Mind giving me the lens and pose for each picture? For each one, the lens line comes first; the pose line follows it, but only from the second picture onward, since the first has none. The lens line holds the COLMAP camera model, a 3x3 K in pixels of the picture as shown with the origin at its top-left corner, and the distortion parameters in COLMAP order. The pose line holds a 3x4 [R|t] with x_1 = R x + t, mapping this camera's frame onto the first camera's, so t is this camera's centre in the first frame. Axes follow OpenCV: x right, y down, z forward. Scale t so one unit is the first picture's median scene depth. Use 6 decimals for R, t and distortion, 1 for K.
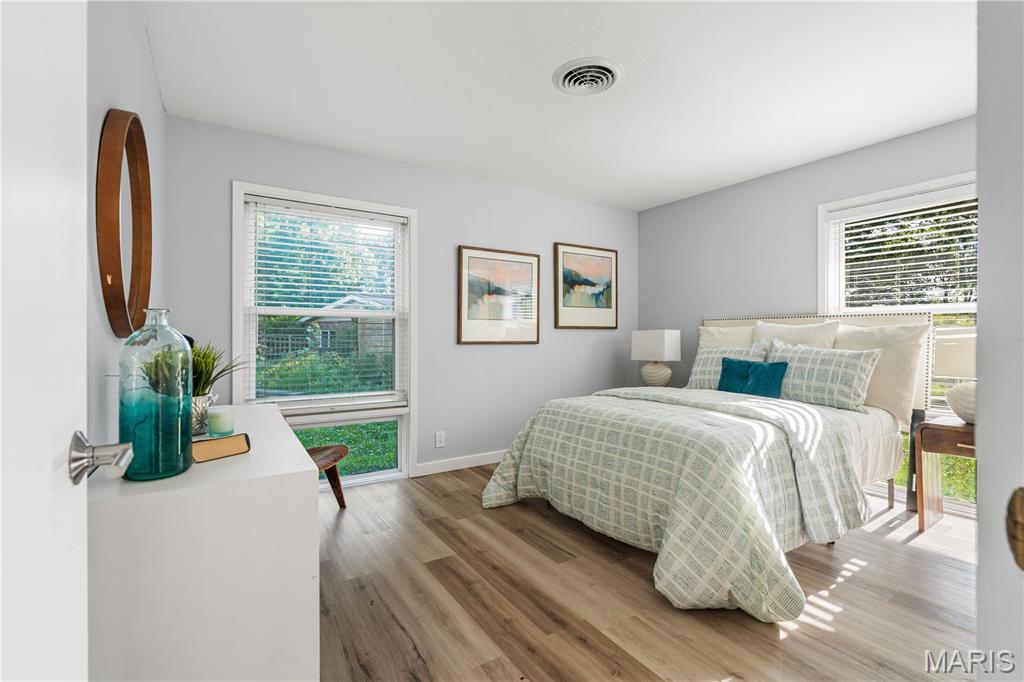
lens RADIAL K [[465.3, 0, 514.2], [0, 465.3, 347.6], [0, 0, 1]] dist [-0.001864, 0.000188]
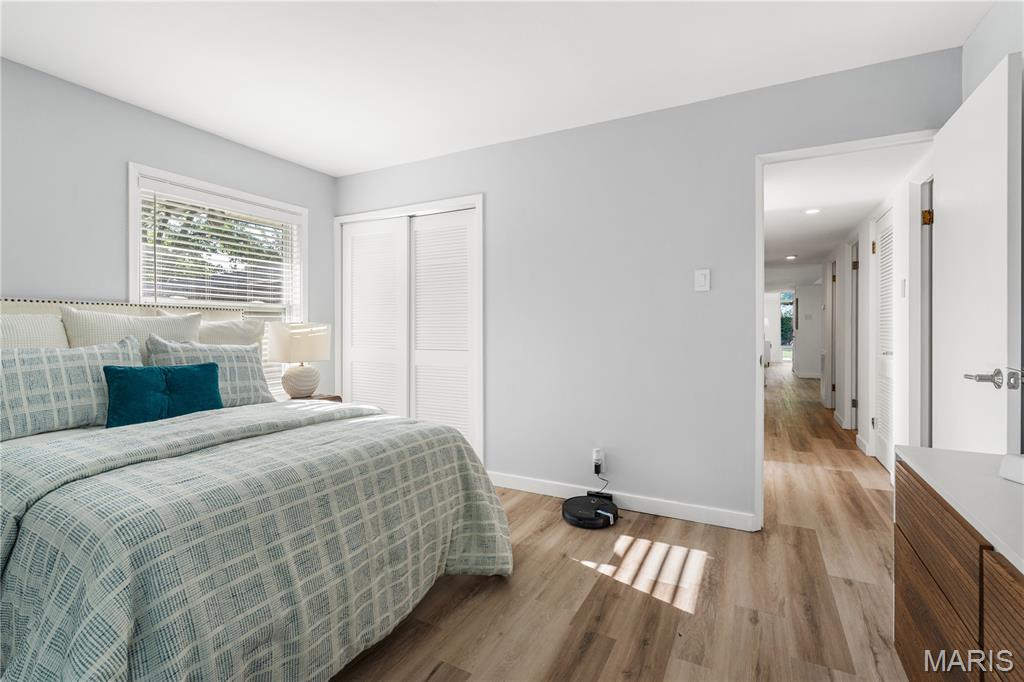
lens RADIAL K [[465.3, 0, 514.2], [0, 465.3, 347.6], [0, 0, 1]] dist [-0.001864, 0.000188]
pose [[-0.488972, -0.031884, 0.871716, -0.448409], [0.018722, 0.998718, 0.047031, -0.027076], [-0.872098, 0.039318, -0.487748, 1.125192]]
